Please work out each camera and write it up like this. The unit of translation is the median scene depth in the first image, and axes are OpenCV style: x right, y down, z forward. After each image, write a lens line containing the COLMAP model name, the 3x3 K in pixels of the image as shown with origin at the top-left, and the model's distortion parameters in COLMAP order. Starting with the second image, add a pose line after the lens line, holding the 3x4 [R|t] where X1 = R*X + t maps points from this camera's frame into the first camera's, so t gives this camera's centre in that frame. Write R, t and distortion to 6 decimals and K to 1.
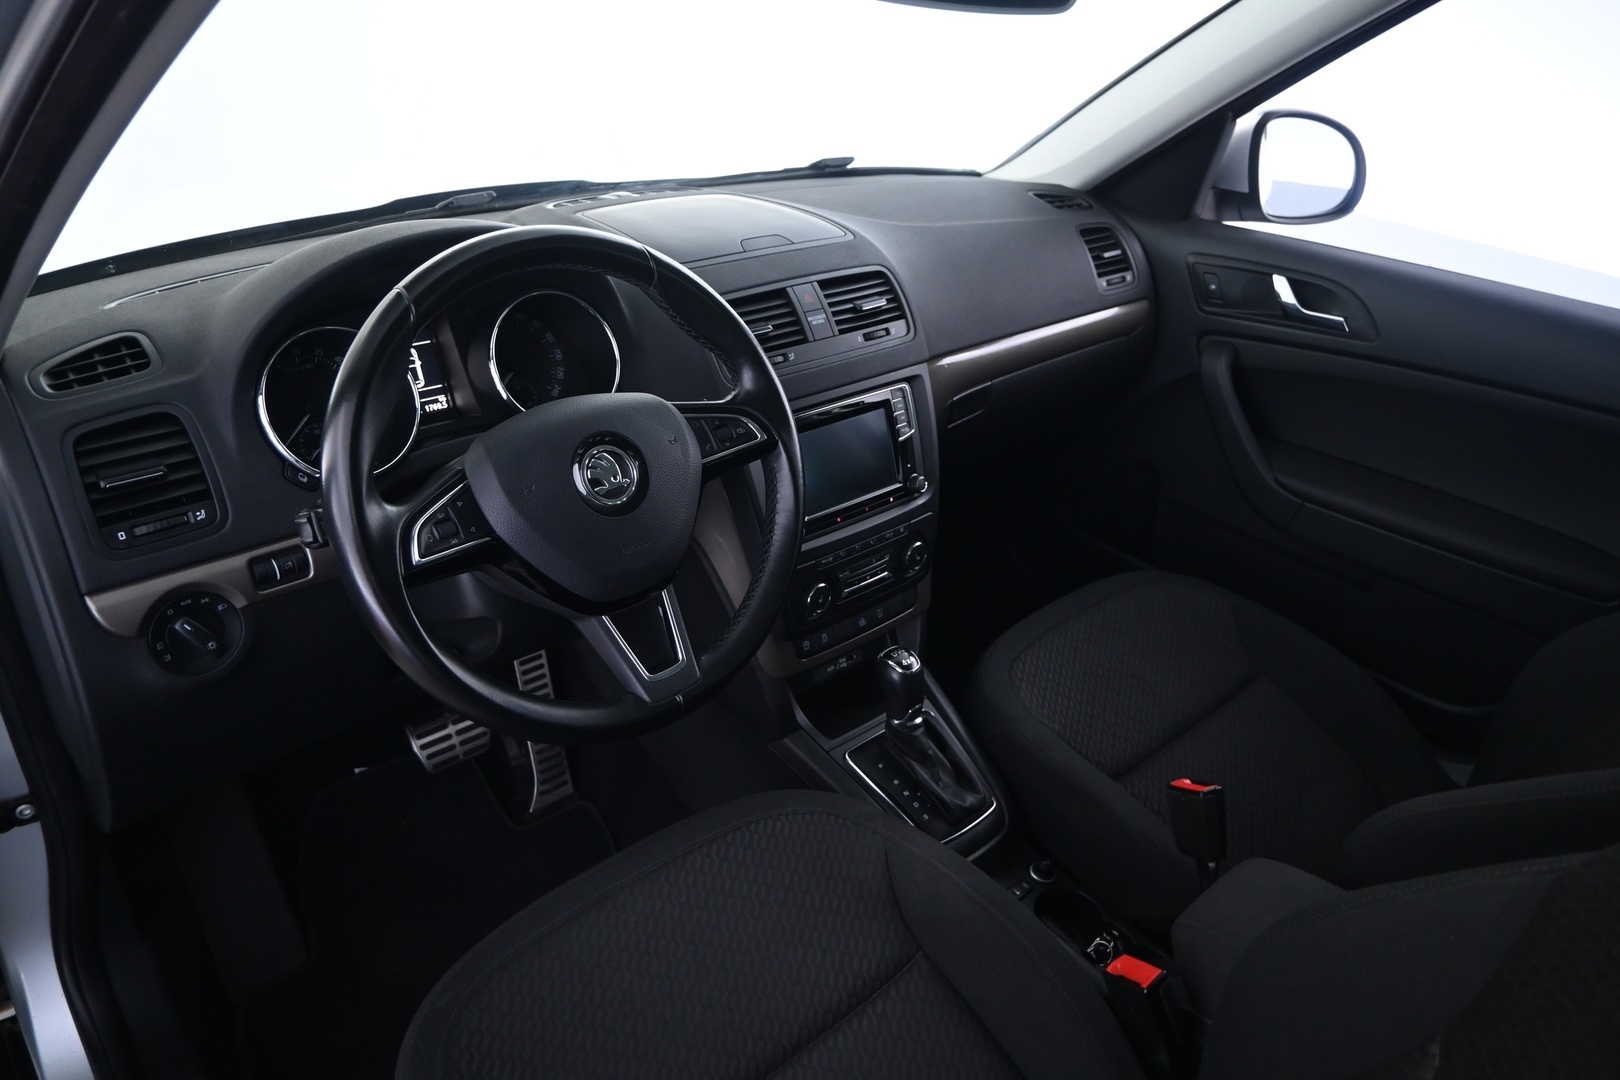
lens RADIAL K [[1122.9, 0, 810.0], [0, 1122.9, 540.0], [0, 0, 1]] dist [0.000506, 0.000028]
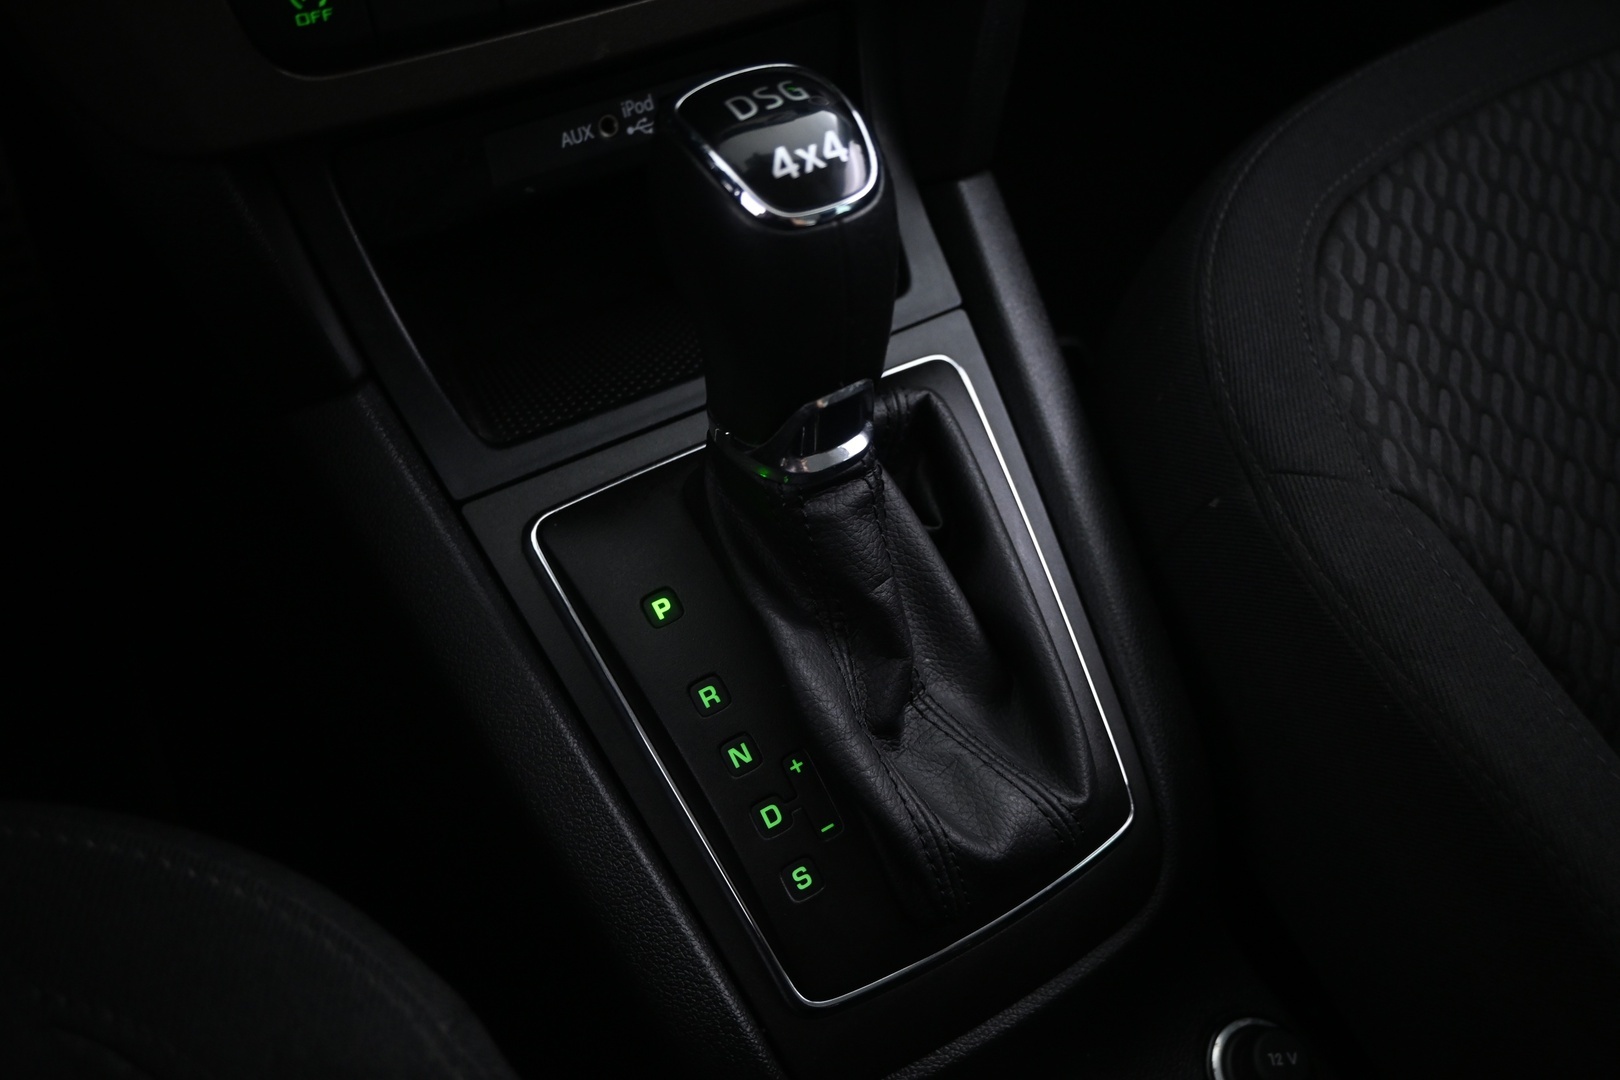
lens RADIAL K [[1391.5, 0, 810.0], [0, 1391.5, 540.0], [0, 0, 1]] dist [0.002699, 0.000849]
pose [[0.984267, 0.157984, -0.079113, 0.109629], [-0.111776, 0.903536, 0.413677, 0.066288], [0.136836, -0.398326, 0.906980, 0.732187]]
